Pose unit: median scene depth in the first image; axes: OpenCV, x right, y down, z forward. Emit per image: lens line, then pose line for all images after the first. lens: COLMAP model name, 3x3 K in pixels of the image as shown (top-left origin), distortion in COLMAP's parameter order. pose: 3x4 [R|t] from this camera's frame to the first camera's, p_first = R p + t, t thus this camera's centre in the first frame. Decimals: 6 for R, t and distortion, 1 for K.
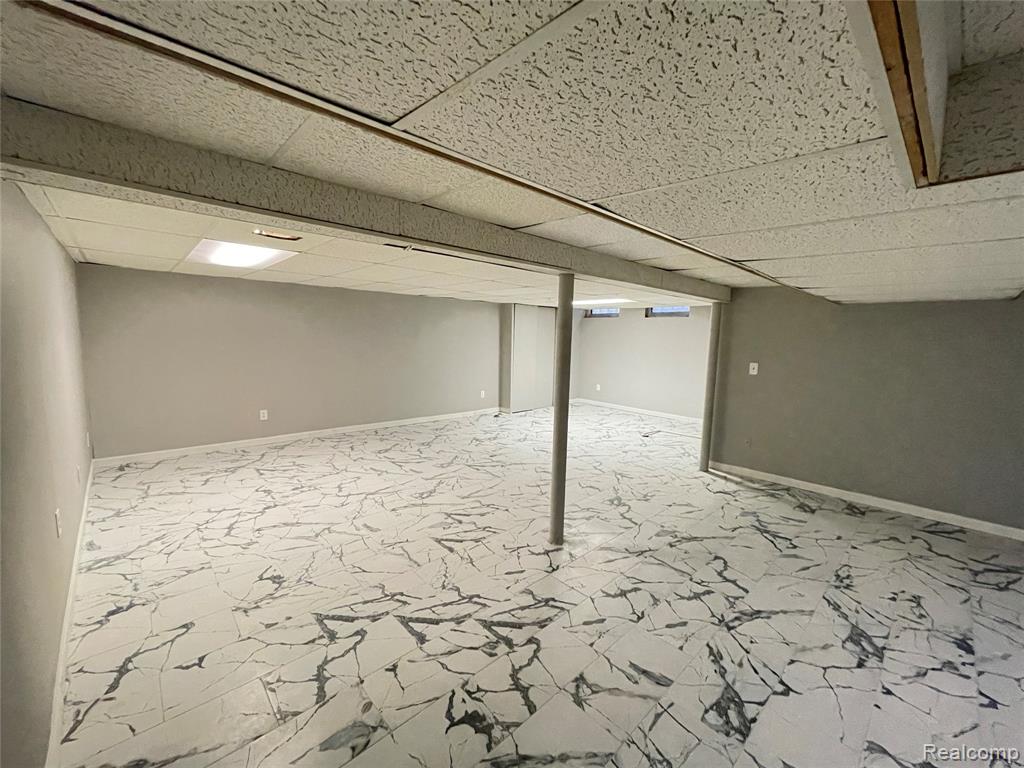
lens RADIAL K [[411.8, 0, 512.1], [0, 411.8, 381.1], [0, 0, 1]] dist [-0.003868, 0.001108]
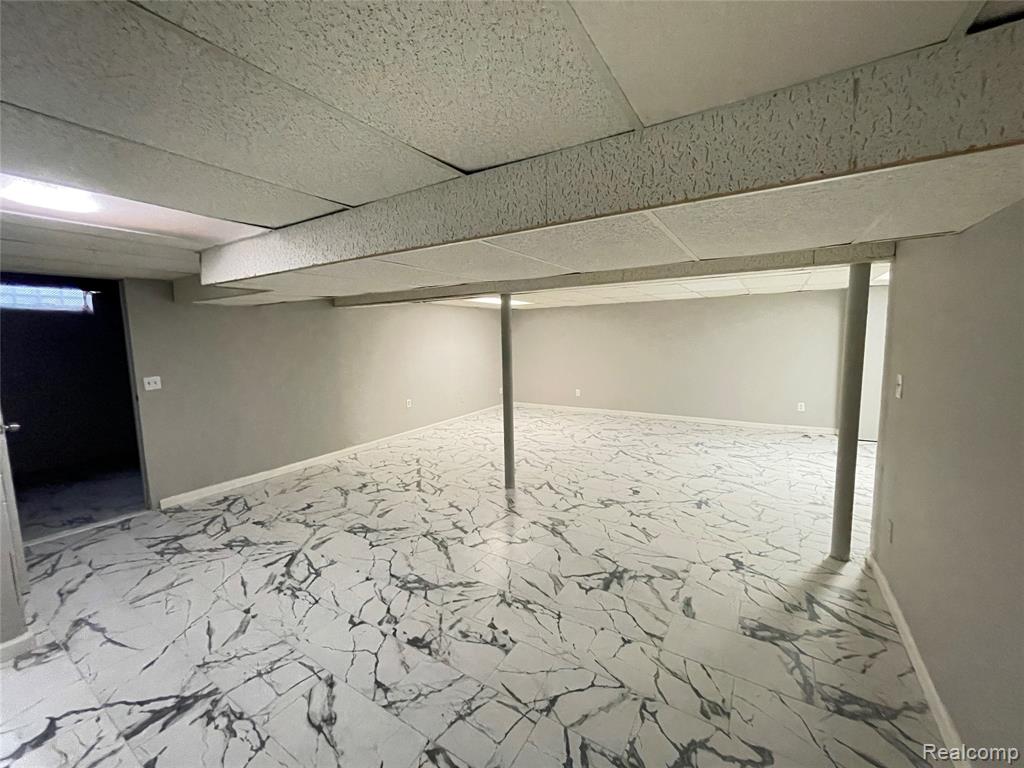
lens RADIAL K [[411.8, 0, 515.9], [0, 411.8, 394.2], [0, 0, 1]] dist [-0.003868, 0.001108]
pose [[0.261126, 0.102624, -0.959834, 1.290448], [-0.082604, 0.993061, 0.083704, -0.032881], [0.961764, 0.057429, 0.267791, 0.580935]]
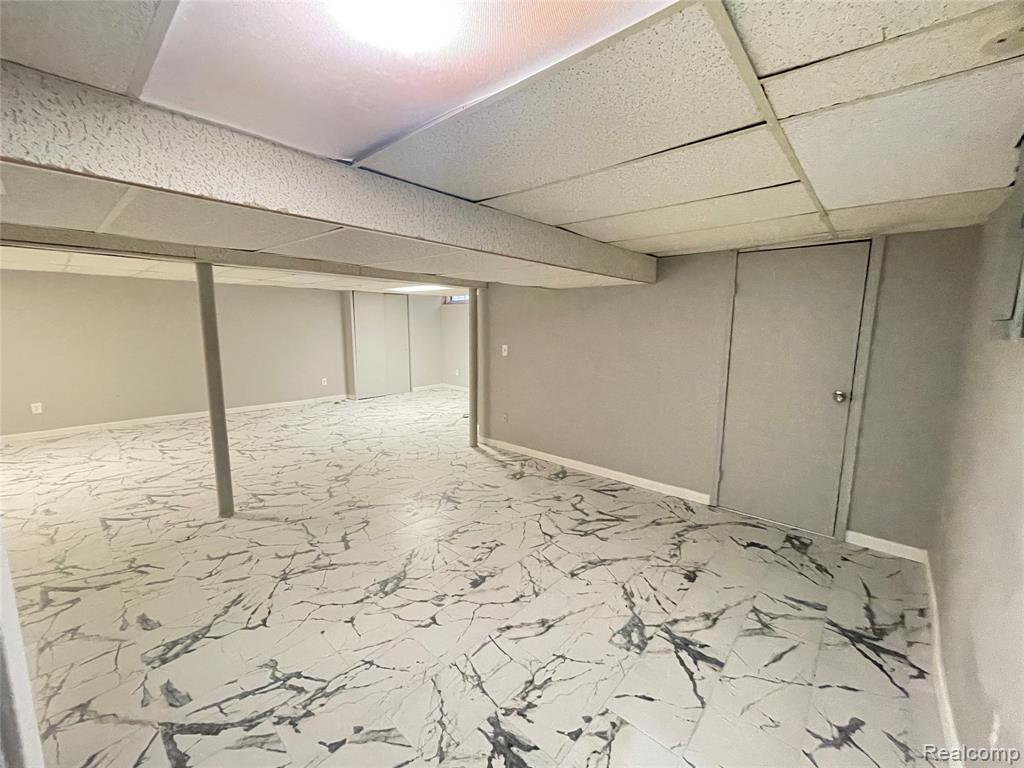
lens RADIAL K [[411.8, 0, 508.7], [0, 411.8, 377.1], [0, 0, 1]] dist [-0.003868, 0.001108]
pose [[0.996291, -0.026340, 0.081923, 0.696940], [0.024682, 0.999471, 0.021192, 0.024532], [-0.082438, -0.019091, 0.996413, -0.106686]]
